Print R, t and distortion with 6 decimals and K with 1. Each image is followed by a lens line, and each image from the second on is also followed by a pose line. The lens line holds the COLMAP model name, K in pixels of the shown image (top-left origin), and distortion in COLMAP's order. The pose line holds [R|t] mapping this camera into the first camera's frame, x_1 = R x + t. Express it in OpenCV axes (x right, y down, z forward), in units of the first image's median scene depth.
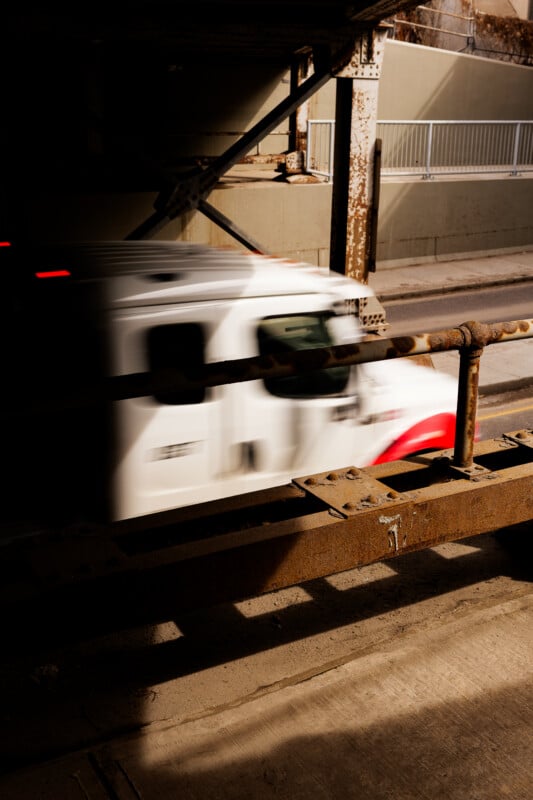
lens RADIAL K [[956.5, 0, 267.3], [0, 956.5, 399.6], [0, 0, 1]] dist [0.030749, 0.000000]
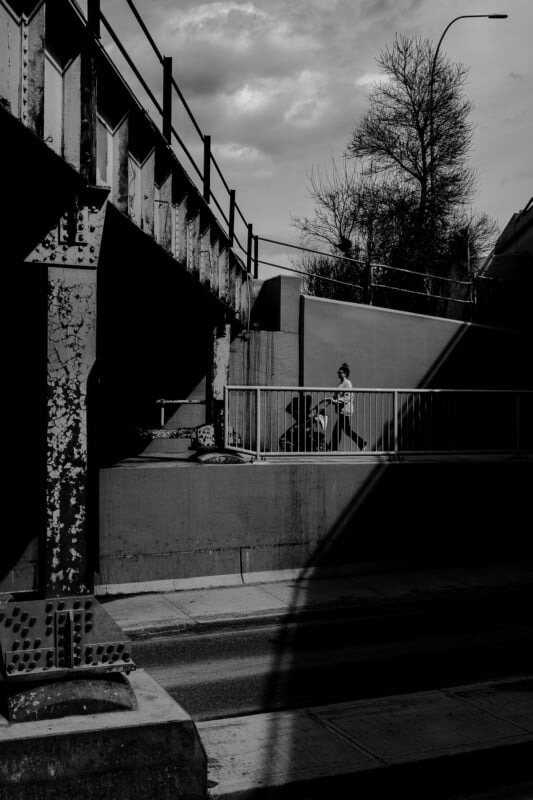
lens RADIAL K [[956.5, 0, 266.2], [0, 956.5, 401.6], [0, 0, 1]] dist [0.030749, 0.000000]
pose [[0.989815, -0.014141, -0.141657, 0.307142], [-0.031287, 0.949119, -0.313359, -0.051863], [0.138881, 0.314600, 0.939010, 0.431743]]
